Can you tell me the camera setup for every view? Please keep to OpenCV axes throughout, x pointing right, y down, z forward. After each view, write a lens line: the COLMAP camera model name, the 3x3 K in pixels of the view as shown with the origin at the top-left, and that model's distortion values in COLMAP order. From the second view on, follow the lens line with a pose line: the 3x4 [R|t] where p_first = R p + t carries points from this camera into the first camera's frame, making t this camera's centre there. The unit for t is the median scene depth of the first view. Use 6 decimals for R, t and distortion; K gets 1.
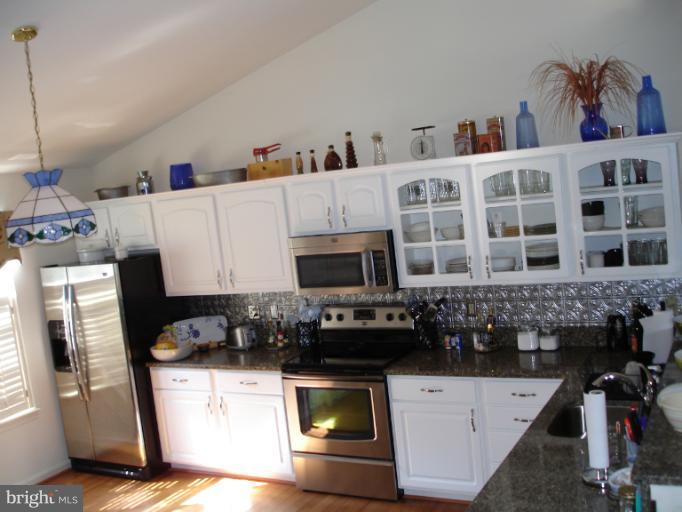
lens RADIAL K [[759.6, 0, 341.0], [0, 759.6, 256.0], [0, 0, 1]] dist [-0.027424, -0.296298]
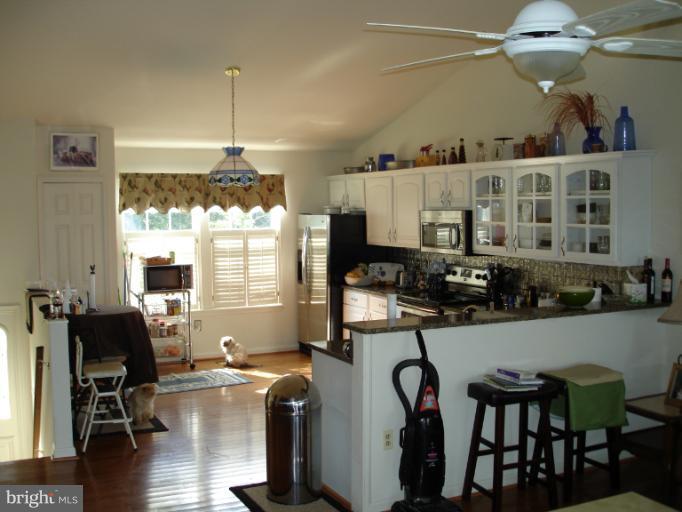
lens RADIAL K [[759.6, 0, 341.0], [0, 759.6, 256.0], [0, 0, 1]] dist [-0.027424, -0.296298]
pose [[0.812646, 0.147007, -0.563911, 0.611168], [-0.145241, 0.988216, 0.048314, 0.014316], [0.564368, 0.042640, 0.824421, -0.246706]]
